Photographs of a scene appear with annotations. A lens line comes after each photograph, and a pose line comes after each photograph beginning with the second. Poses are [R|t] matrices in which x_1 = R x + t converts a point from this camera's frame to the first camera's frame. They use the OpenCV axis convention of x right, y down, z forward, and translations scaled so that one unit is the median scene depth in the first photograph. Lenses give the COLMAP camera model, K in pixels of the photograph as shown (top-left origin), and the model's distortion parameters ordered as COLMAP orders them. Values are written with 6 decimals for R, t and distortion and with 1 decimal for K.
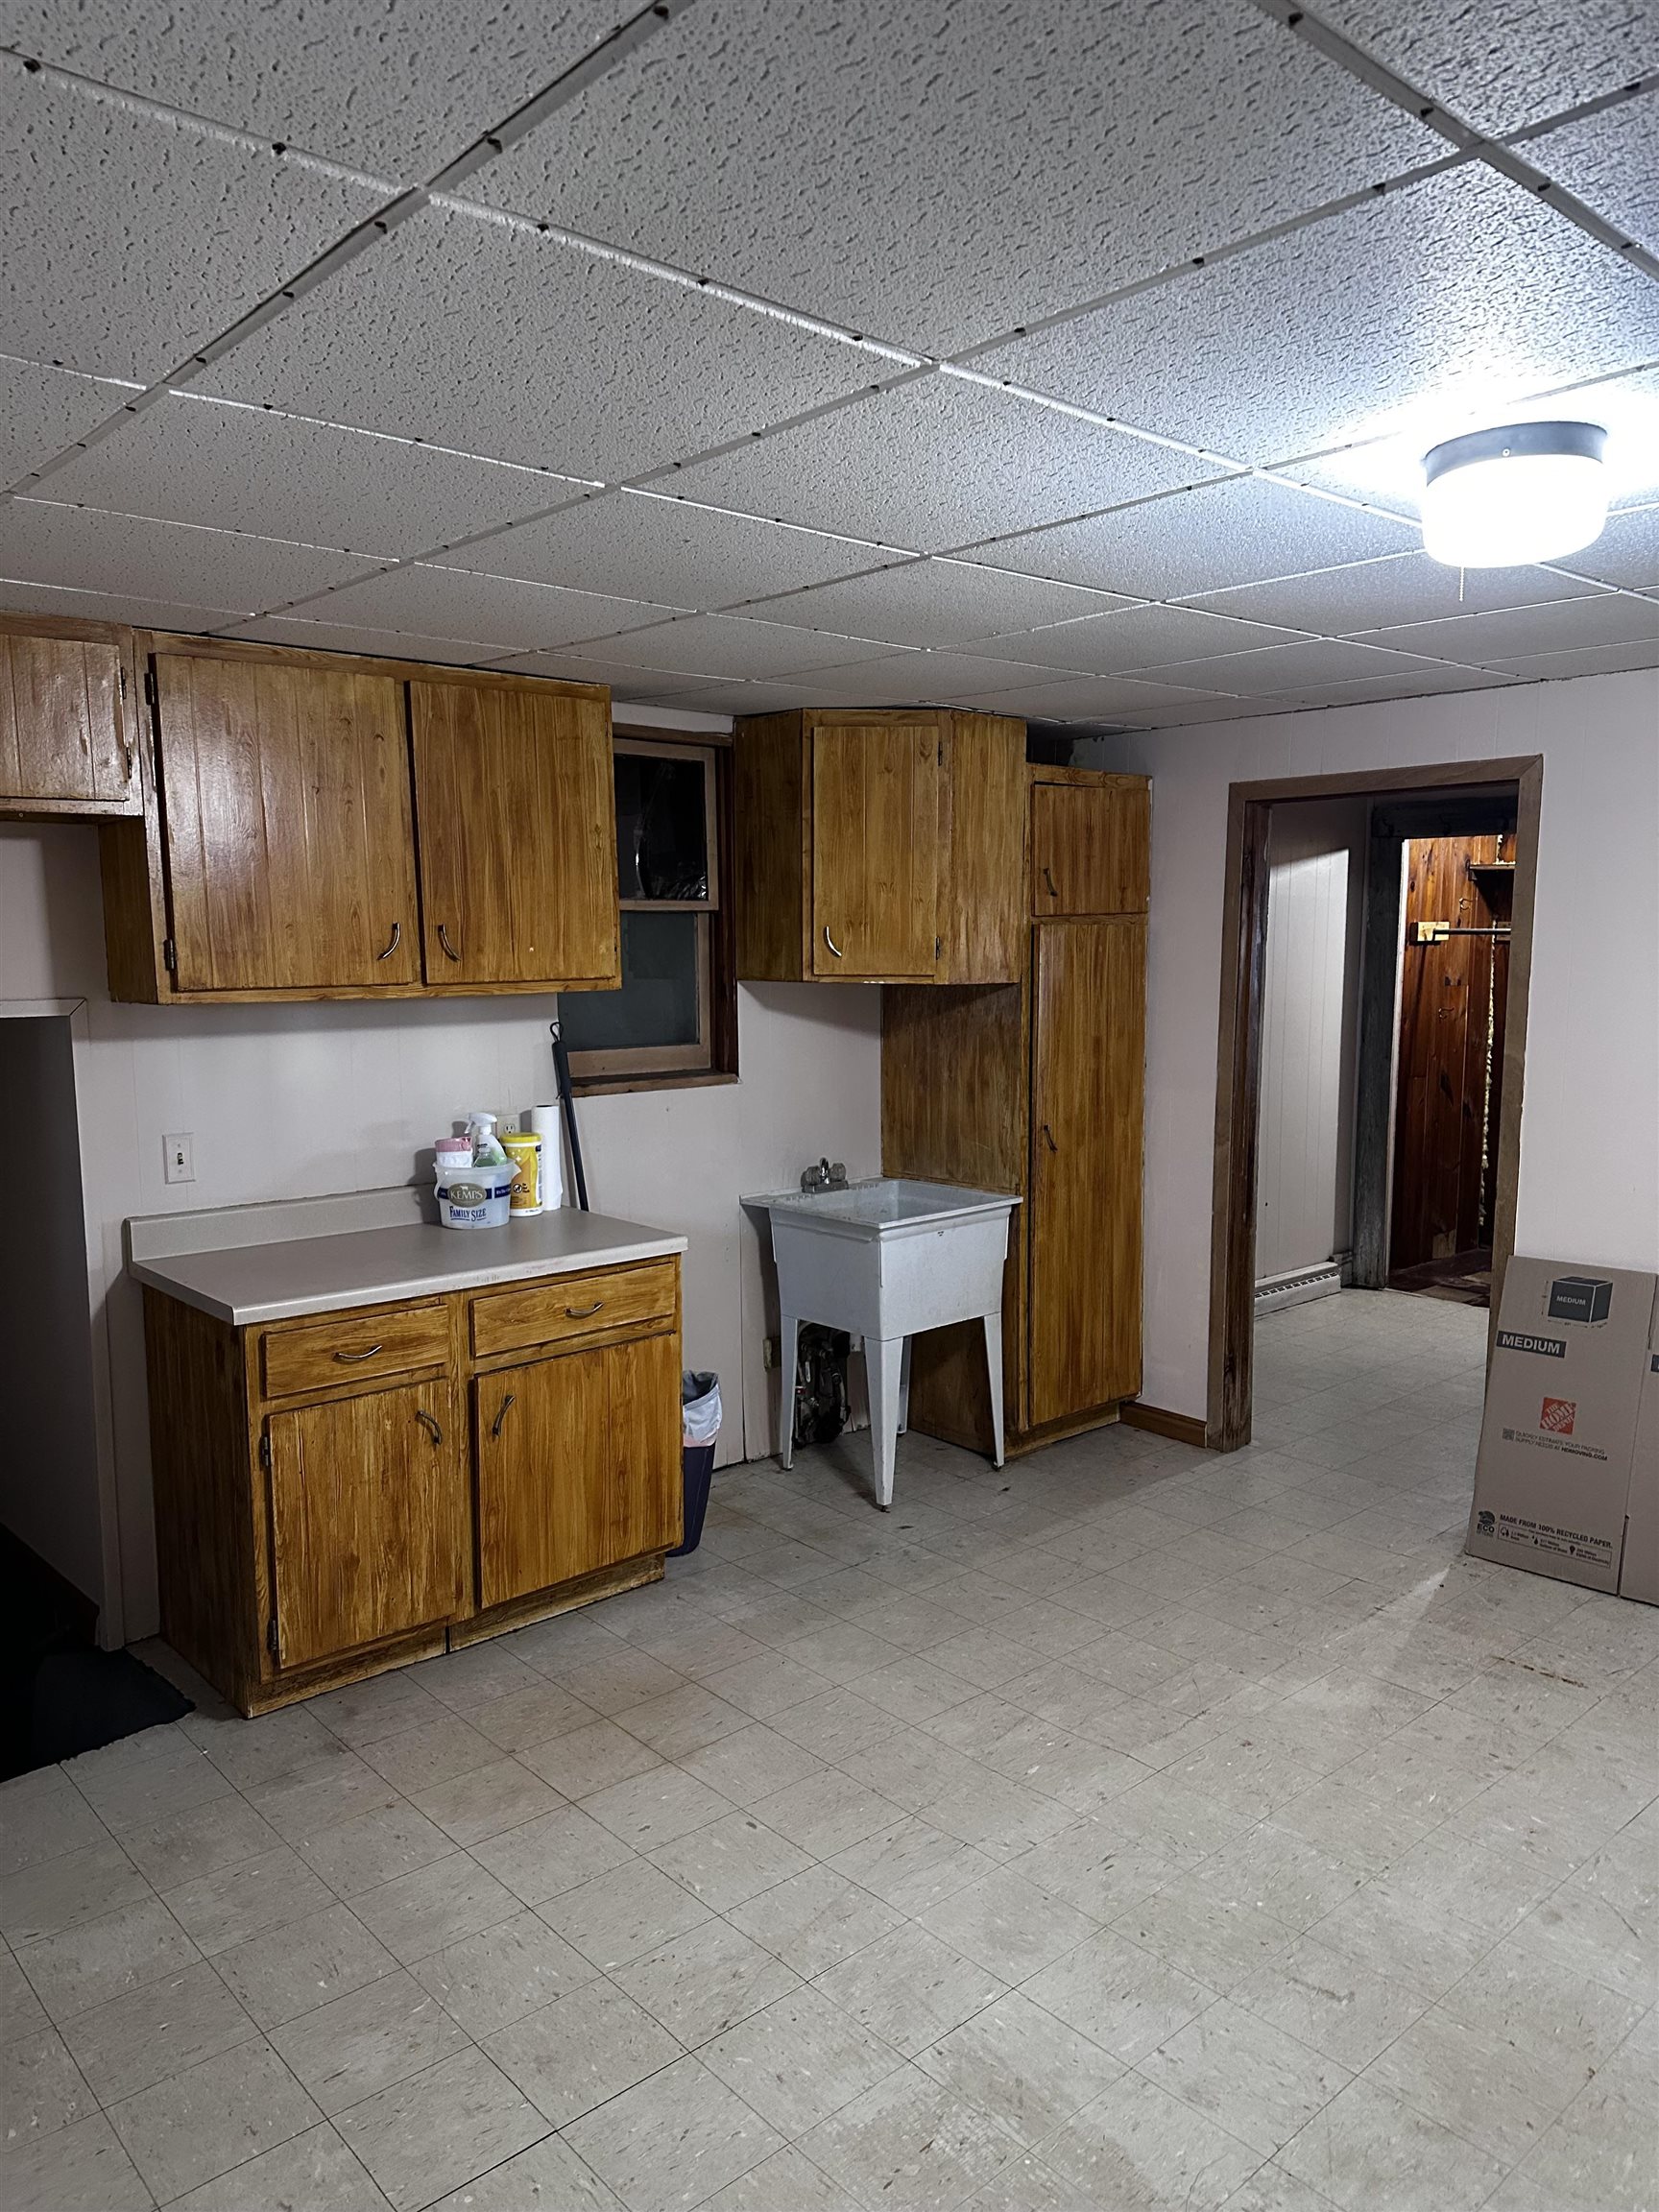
lens RADIAL K [[1557.3, 0, 829.5], [0, 1557.3, 1111.3], [0, 0, 1]] dist [0.022019, -0.017229]
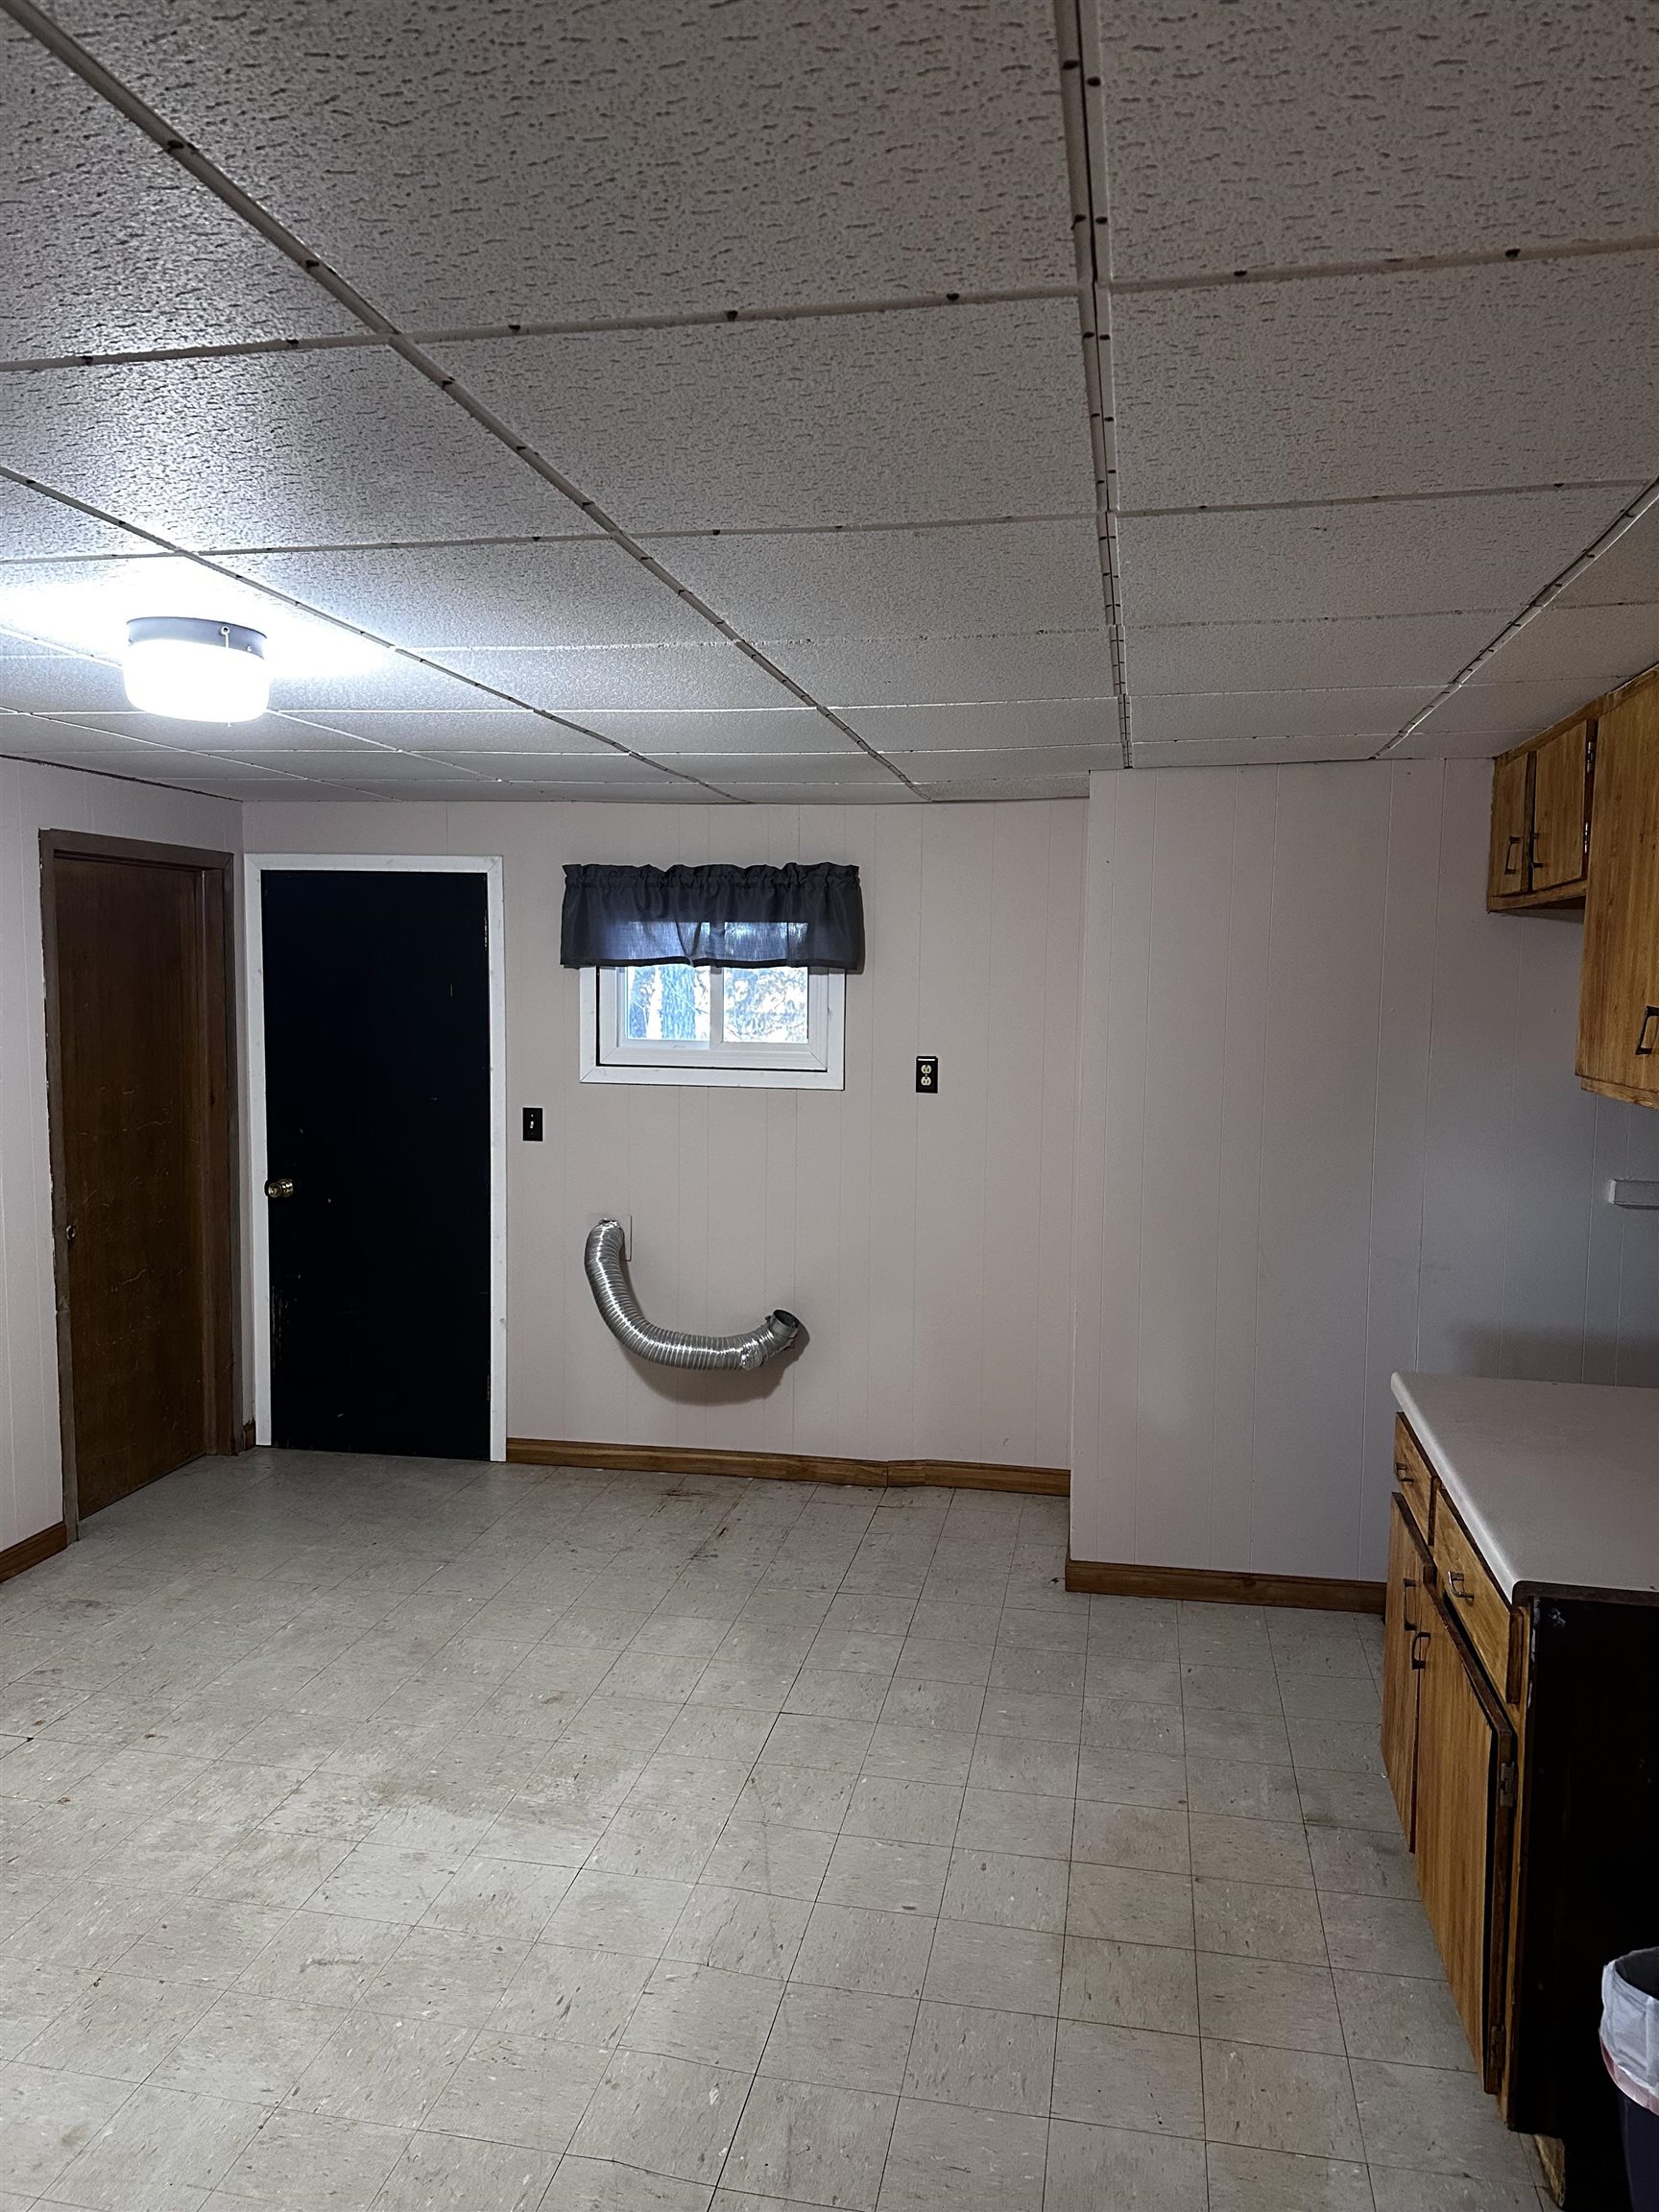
lens RADIAL K [[1557.3, 0, 831.4], [0, 1557.3, 1104.8], [0, 0, 1]] dist [0.022019, -0.017229]
pose [[-0.798540, 0.047409, -0.600072, 0.664088], [-0.078559, 0.980159, 0.181980, -0.259575], [0.596793, 0.192459, -0.778972, 1.949776]]
